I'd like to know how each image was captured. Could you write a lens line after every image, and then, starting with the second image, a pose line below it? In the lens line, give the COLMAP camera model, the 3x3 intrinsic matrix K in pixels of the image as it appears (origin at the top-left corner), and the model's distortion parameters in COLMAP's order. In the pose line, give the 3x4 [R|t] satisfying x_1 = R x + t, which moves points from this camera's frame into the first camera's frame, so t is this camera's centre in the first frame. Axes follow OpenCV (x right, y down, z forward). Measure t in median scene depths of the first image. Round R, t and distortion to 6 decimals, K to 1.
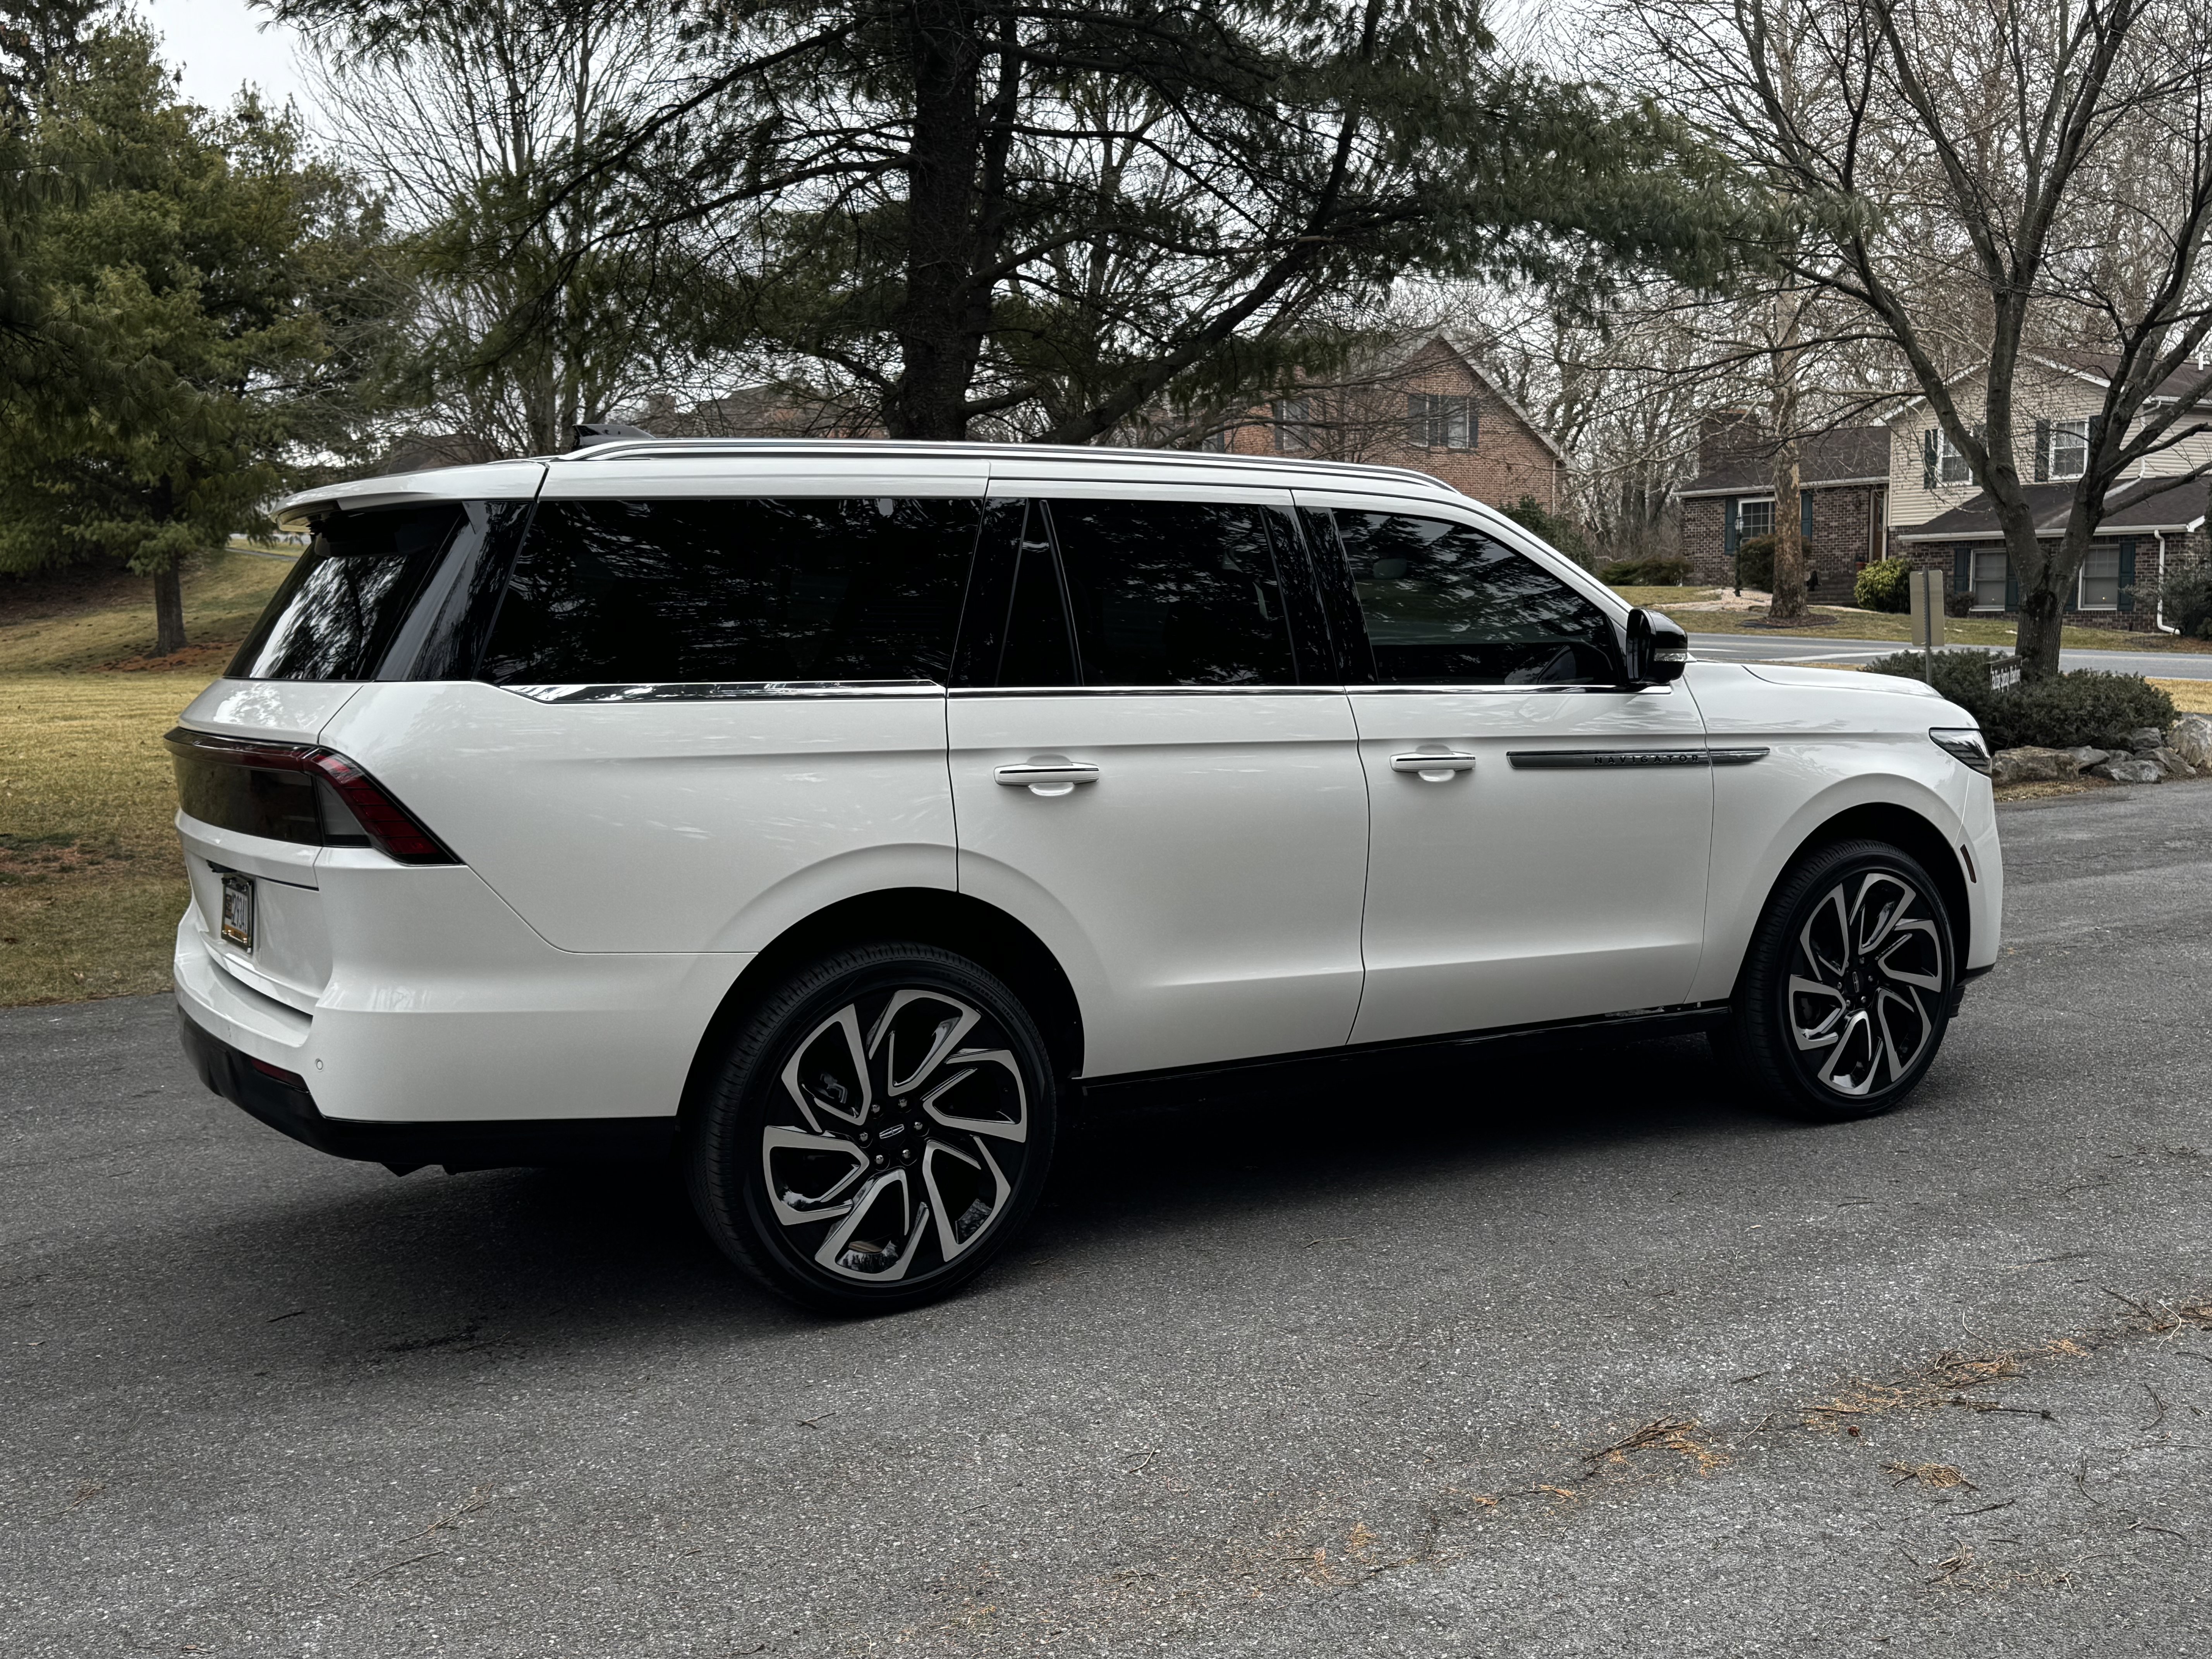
lens RADIAL K [[2189.2, 0, 1106.0], [0, 2189.2, 829.5], [0, 0, 1]] dist [0.198574, -0.420115]
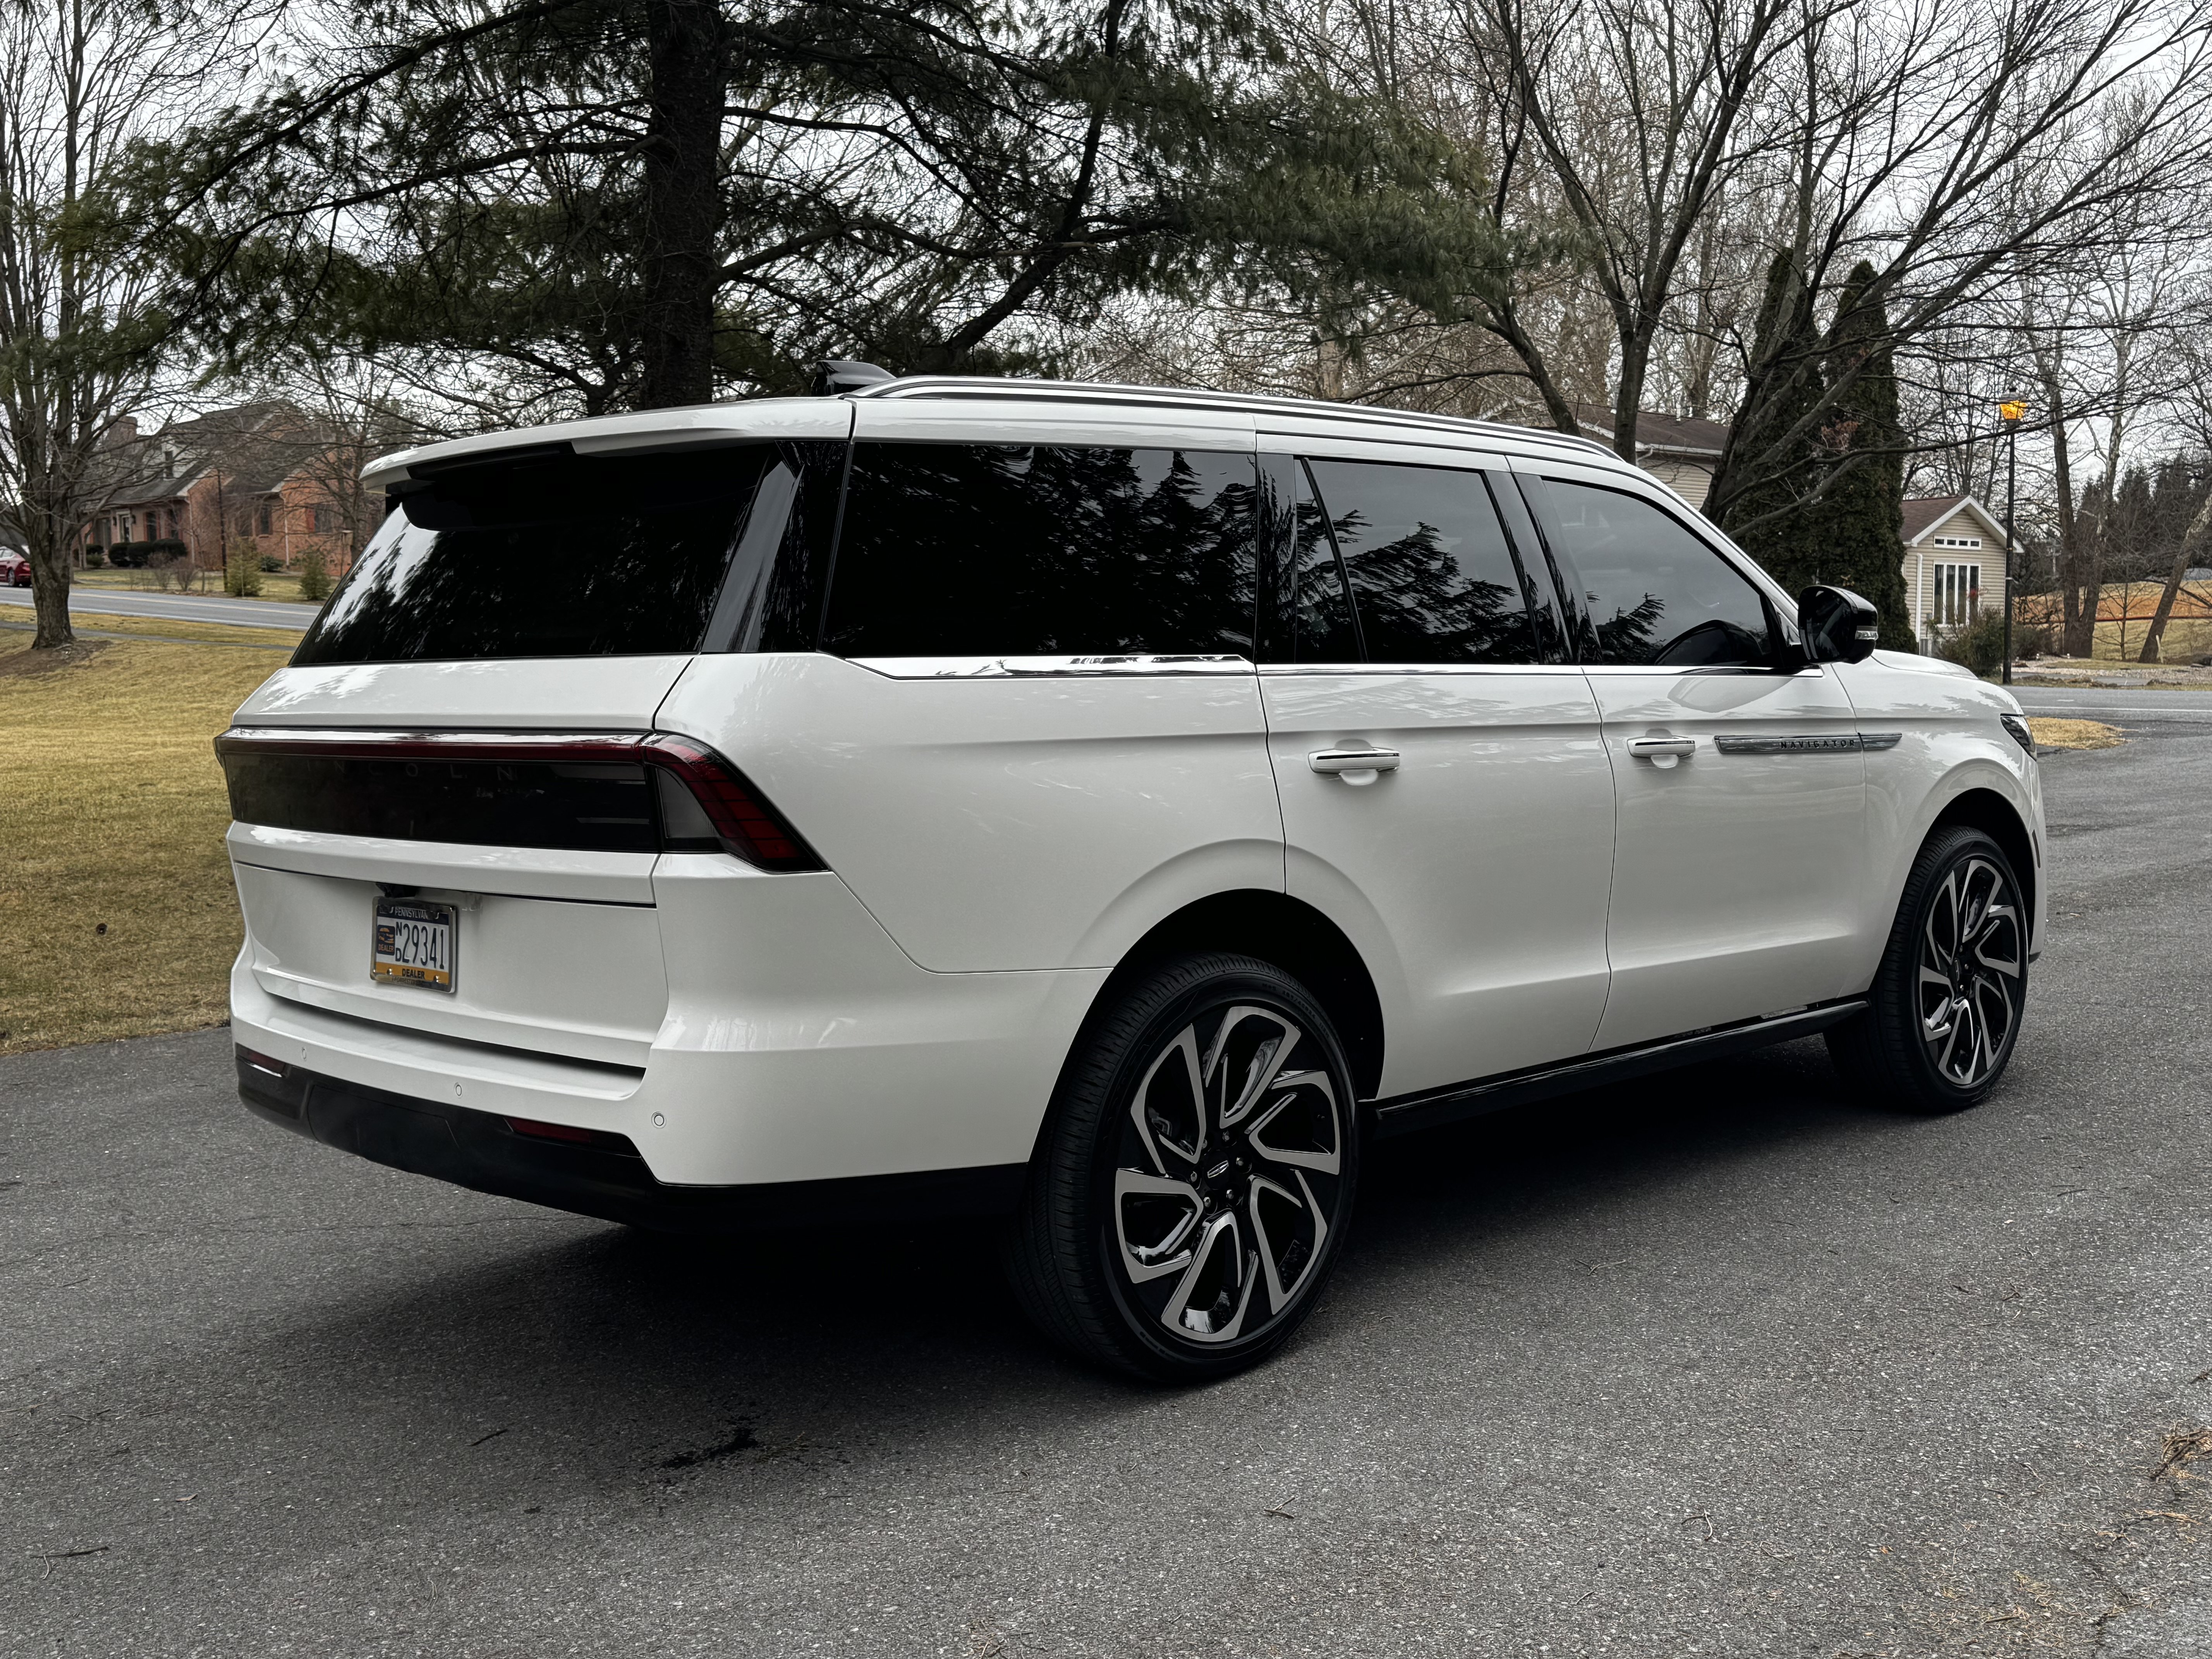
lens RADIAL K [[2189.2, 0, 1106.0], [0, 2189.2, 829.5], [0, 0, 1]] dist [0.198574, -0.420115]
pose [[0.975156, -0.022930, 0.220328, -0.331676], [0.026766, 0.999537, -0.014438, 0.013506], [-0.219895, 0.019976, 0.975319, 0.153441]]
